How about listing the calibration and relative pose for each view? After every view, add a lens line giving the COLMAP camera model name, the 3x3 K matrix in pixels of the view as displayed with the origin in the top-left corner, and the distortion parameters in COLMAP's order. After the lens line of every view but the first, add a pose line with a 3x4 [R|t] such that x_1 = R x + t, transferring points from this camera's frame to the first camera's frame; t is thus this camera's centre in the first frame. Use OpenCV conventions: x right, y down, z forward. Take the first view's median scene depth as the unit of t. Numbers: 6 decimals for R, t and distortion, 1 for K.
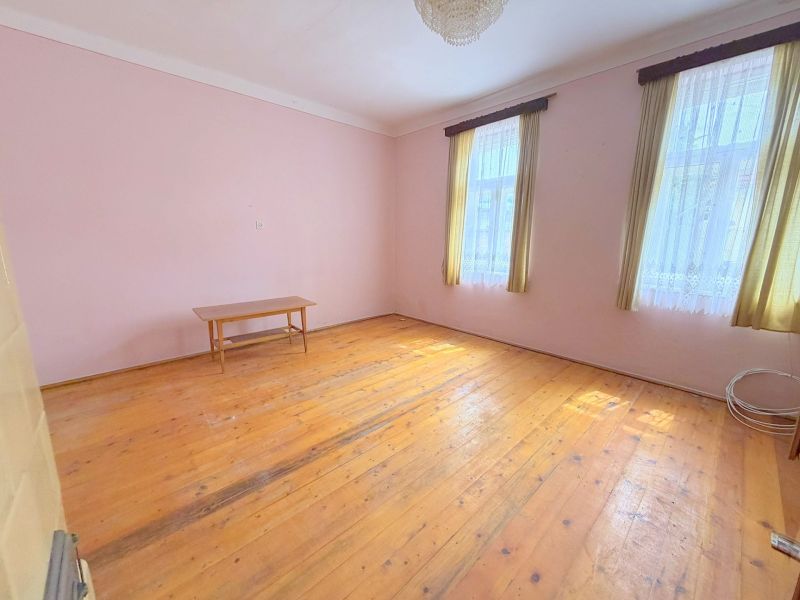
lens RADIAL K [[318.9, 0, 398.5], [0, 318.9, 299.6], [0, 0, 1]] dist [-0.000173, -0.000278]
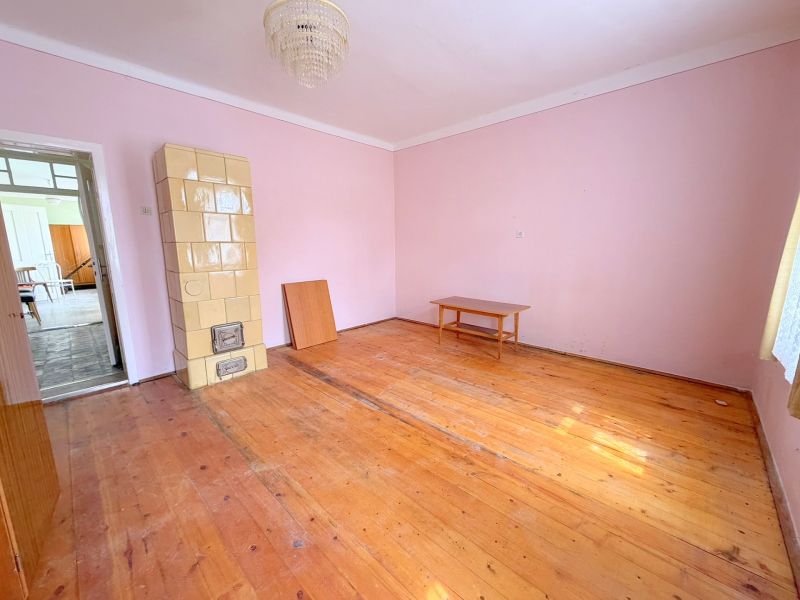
lens RADIAL K [[318.9, 0, 399.1], [0, 318.9, 299.8], [0, 0, 1]] dist [-0.000173, -0.000278]
pose [[0.061292, 0.166546, -0.984127, 0.694524], [-0.187203, 0.970402, 0.152564, -0.120907], [0.980407, 0.174880, 0.090656, 0.612692]]
